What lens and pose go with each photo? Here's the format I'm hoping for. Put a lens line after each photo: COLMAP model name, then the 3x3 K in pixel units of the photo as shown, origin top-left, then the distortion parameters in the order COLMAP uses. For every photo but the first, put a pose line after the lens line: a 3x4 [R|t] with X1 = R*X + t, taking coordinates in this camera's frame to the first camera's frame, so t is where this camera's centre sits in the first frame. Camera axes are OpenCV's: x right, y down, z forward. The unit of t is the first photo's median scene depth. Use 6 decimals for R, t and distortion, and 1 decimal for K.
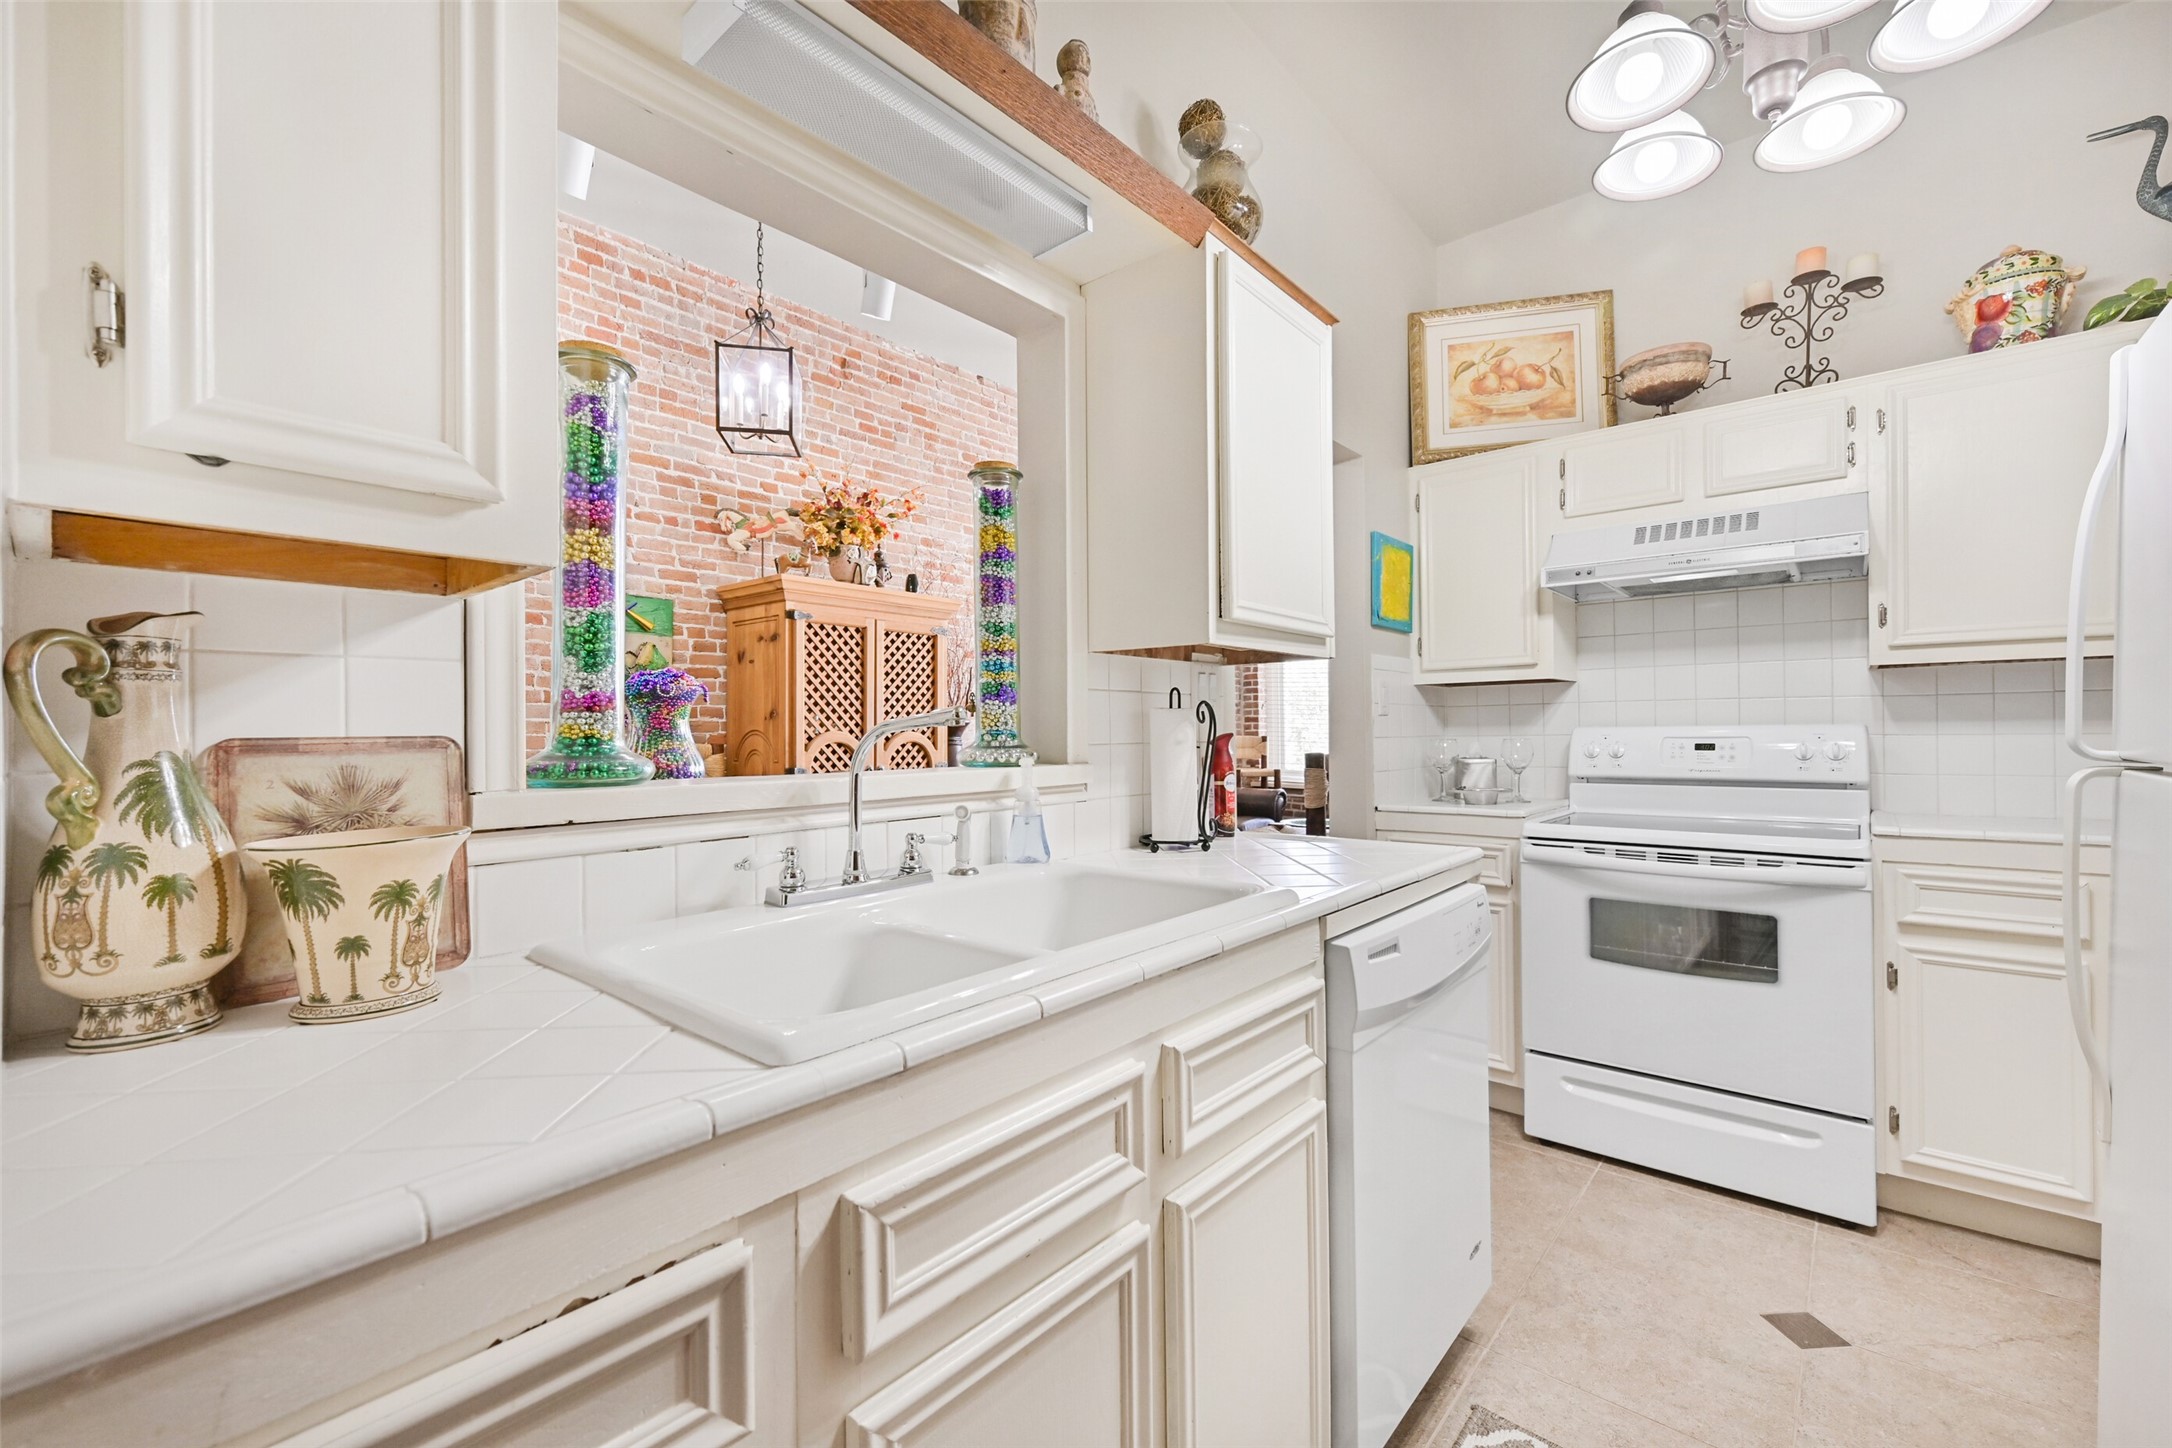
lens RADIAL K [[915.6, 0, 1092.5], [0, 915.6, 724.2], [0, 0, 1]] dist [-0.000832, -0.000829]
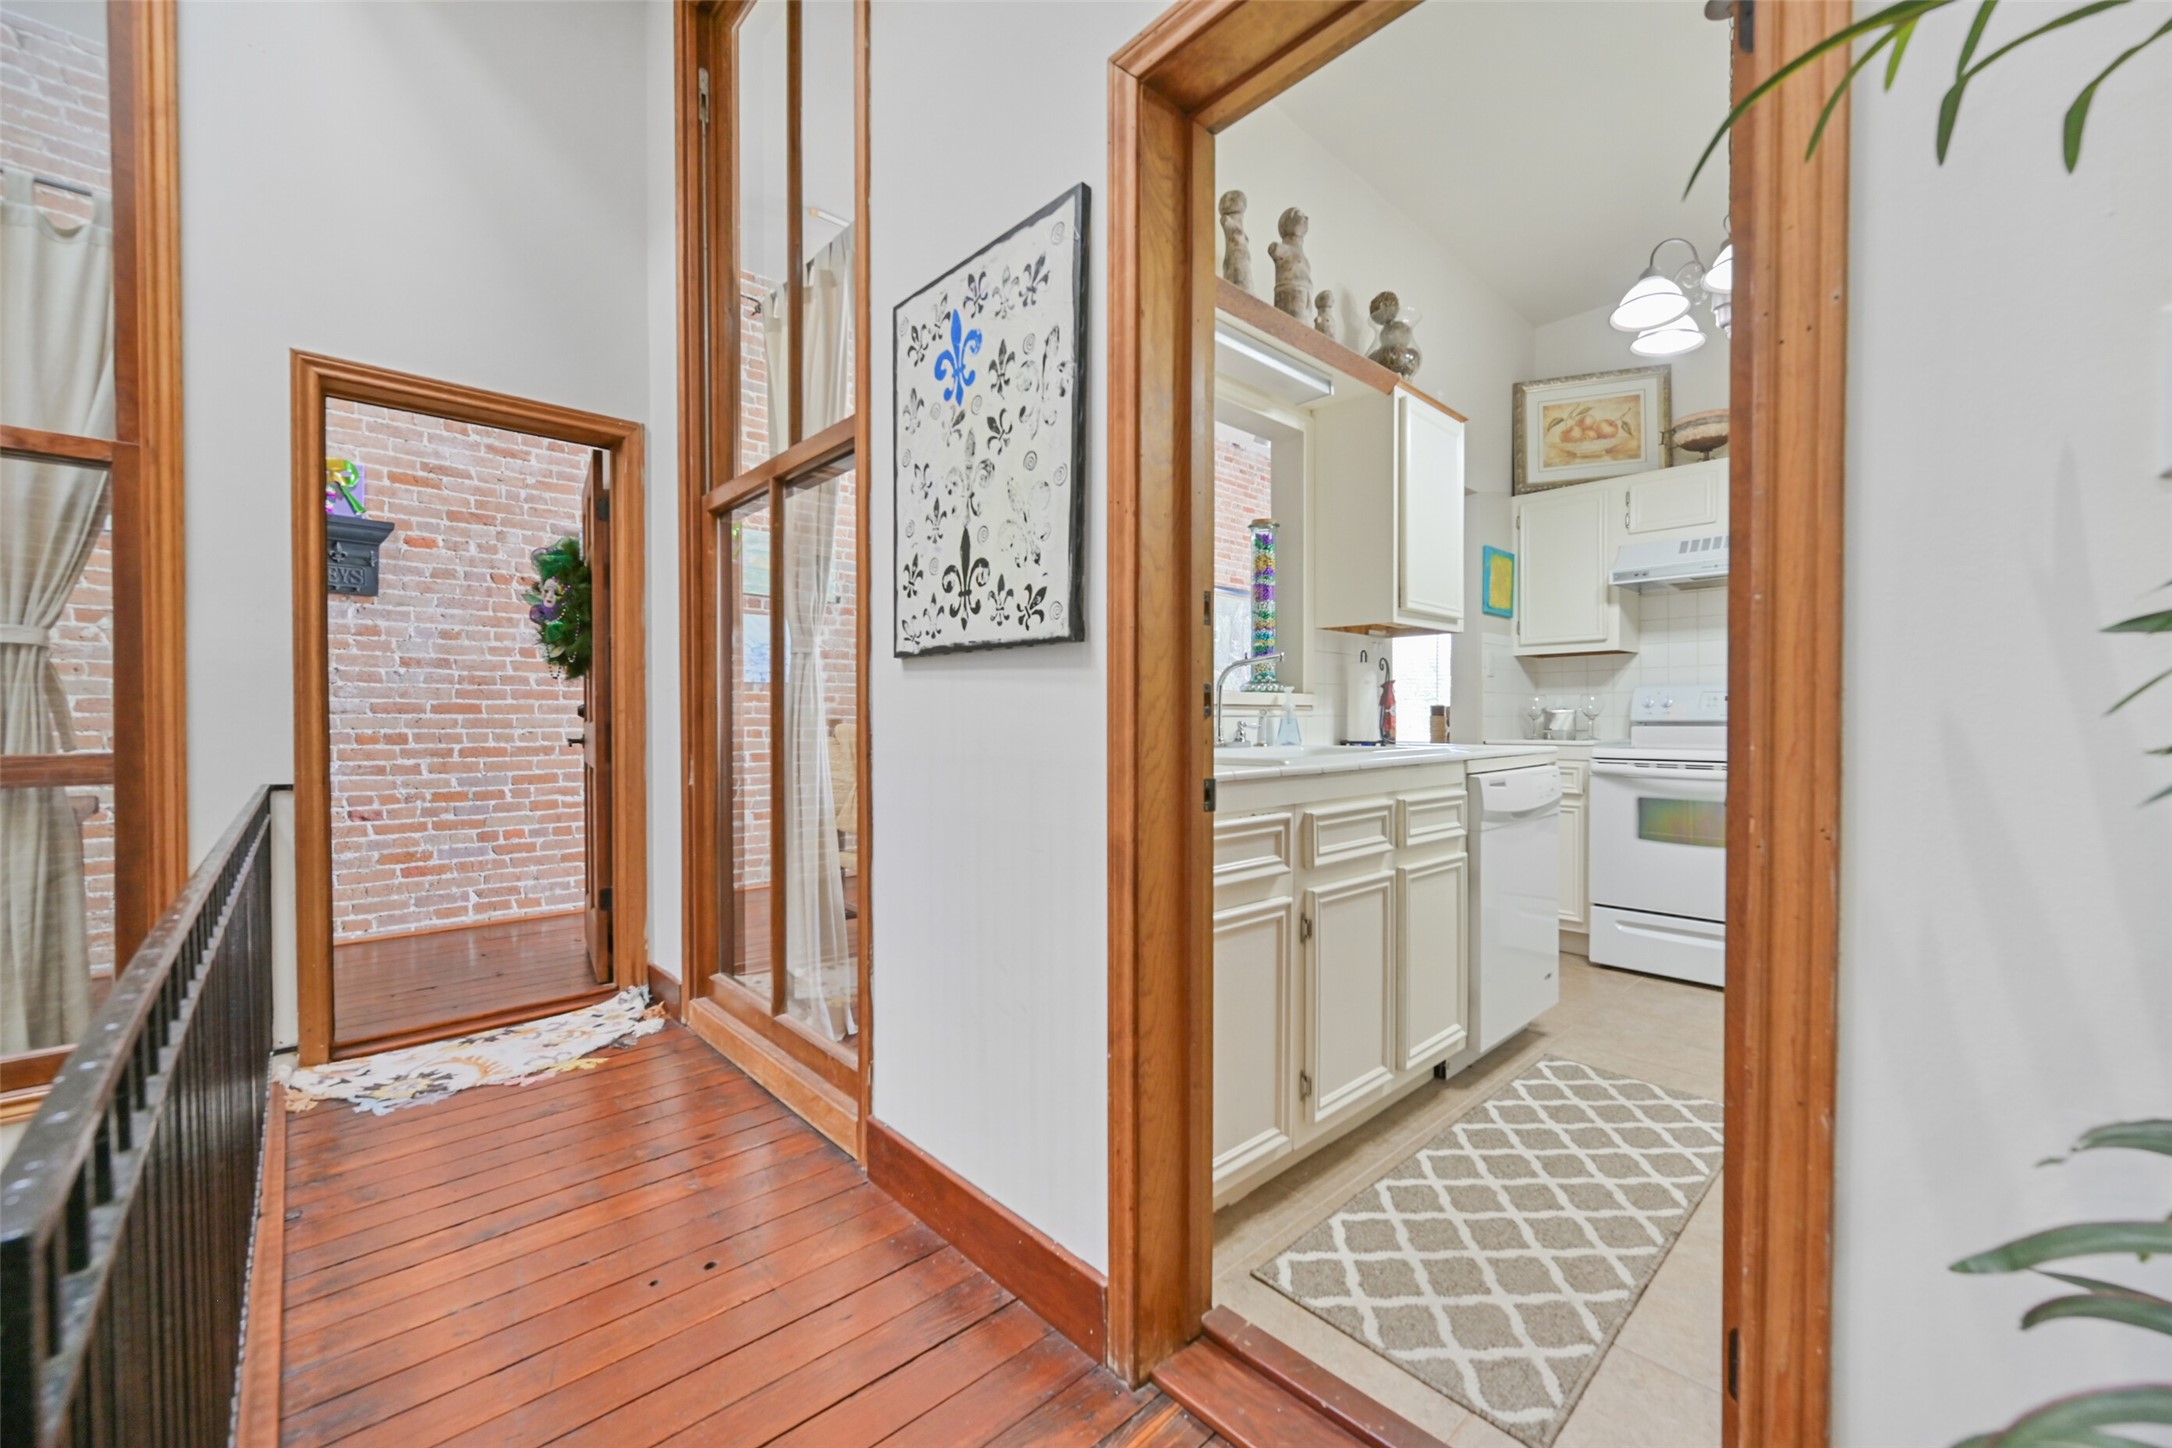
lens RADIAL K [[874.2, 0, 1088.3], [0, 874.2, 725.4], [0, 0, 1]] dist [0.000390, -0.001356]
pose [[0.993835, 0.007928, -0.110587, -0.167197], [-0.006138, 0.999845, 0.016516, 0.053407], [0.110701, -0.015736, 0.993729, -0.458788]]
